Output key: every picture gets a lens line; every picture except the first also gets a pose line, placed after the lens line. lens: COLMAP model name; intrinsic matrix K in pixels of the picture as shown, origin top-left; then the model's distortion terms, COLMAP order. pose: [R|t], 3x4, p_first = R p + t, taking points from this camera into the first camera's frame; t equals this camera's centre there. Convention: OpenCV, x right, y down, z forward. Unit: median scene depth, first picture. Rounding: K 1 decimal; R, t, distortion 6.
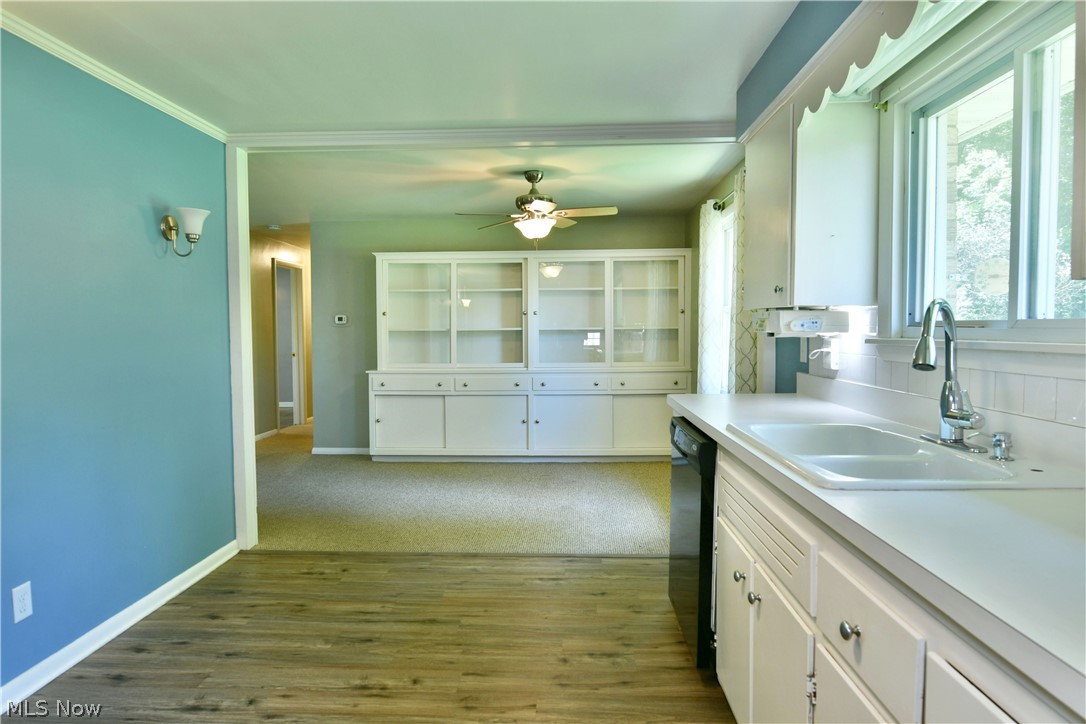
lens RADIAL K [[660.7, 0, 536.5], [0, 660.7, 355.3], [0, 0, 1]] dist [-0.010120, -0.006782]
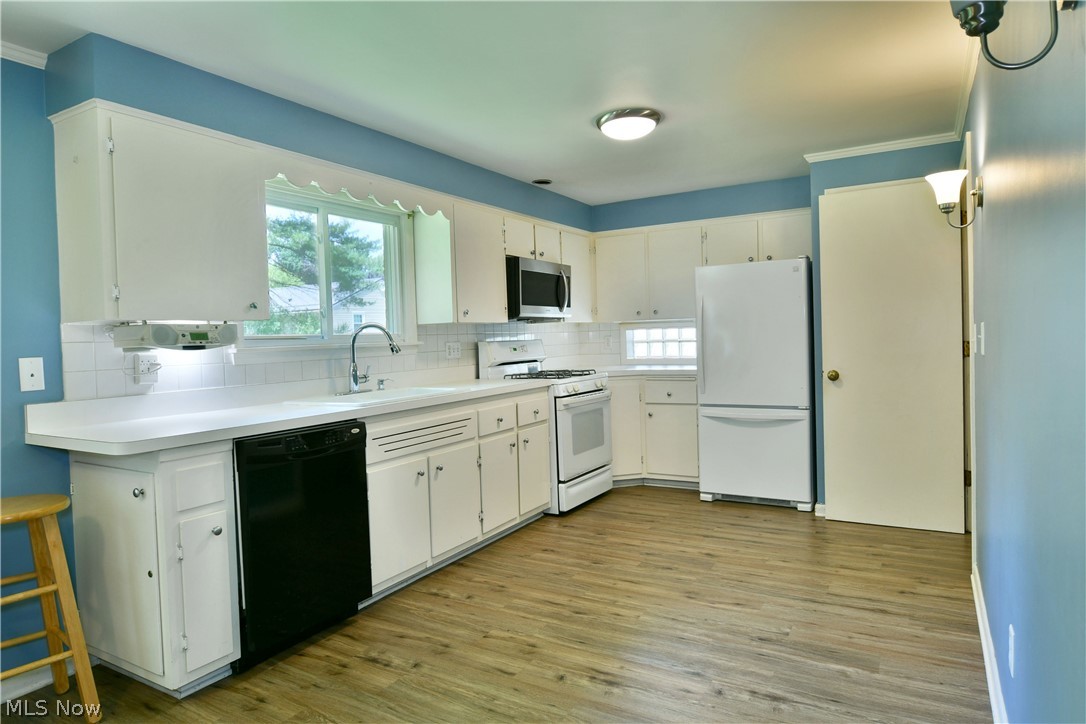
lens RADIAL K [[660.7, 0, 538.6], [0, 660.7, 355.2], [0, 0, 1]] dist [-0.010120, -0.006782]
pose [[-0.885978, 0.022425, 0.463185, -0.537297], [0.056864, 0.996546, 0.060521, -0.048933], [-0.460228, 0.079959, -0.884193, 1.591791]]
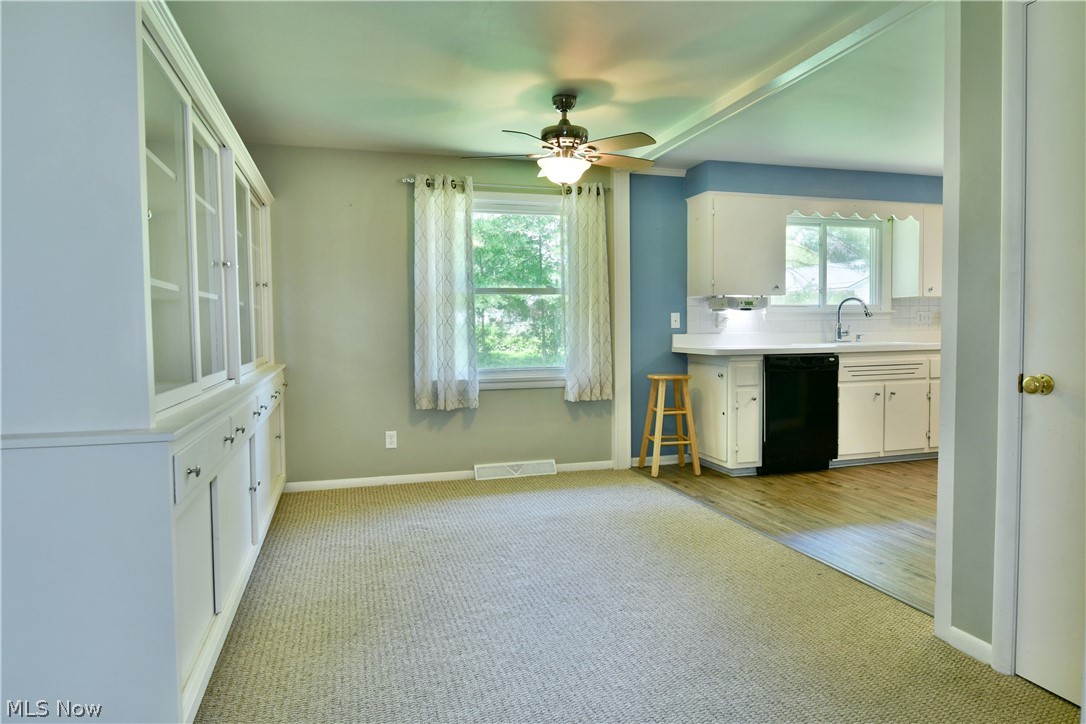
lens RADIAL K [[660.7, 0, 541.3], [0, 660.7, 354.6], [0, 0, 1]] dist [-0.010120, -0.006782]
pose [[-0.330005, -0.026420, 0.943609, -1.206754], [0.052489, 0.997548, 0.046287, -0.019441], [-0.942519, 0.064804, -0.327809, 2.126757]]
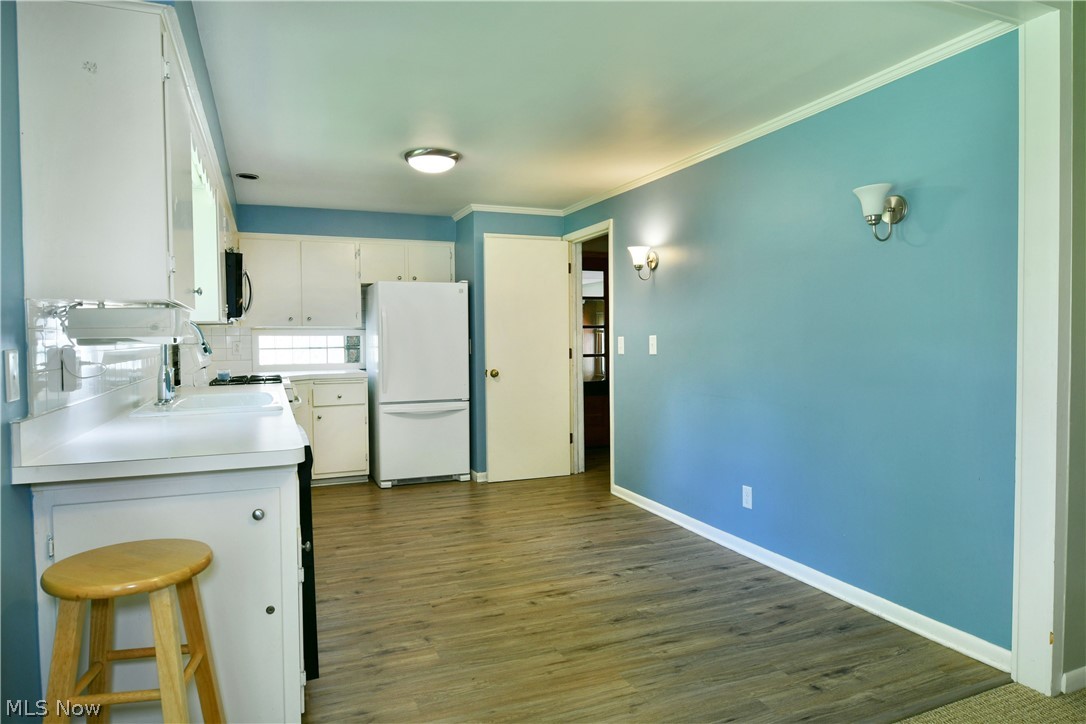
lens RADIAL K [[660.7, 0, 540.5], [0, 660.7, 345.2], [0, 0, 1]] dist [-0.010120, -0.006782]
pose [[-0.903788, 0.021195, -0.427454, 0.294129], [-0.001462, 0.998614, 0.052605, -0.065696], [0.427977, 0.048168, -0.902505, 1.833548]]
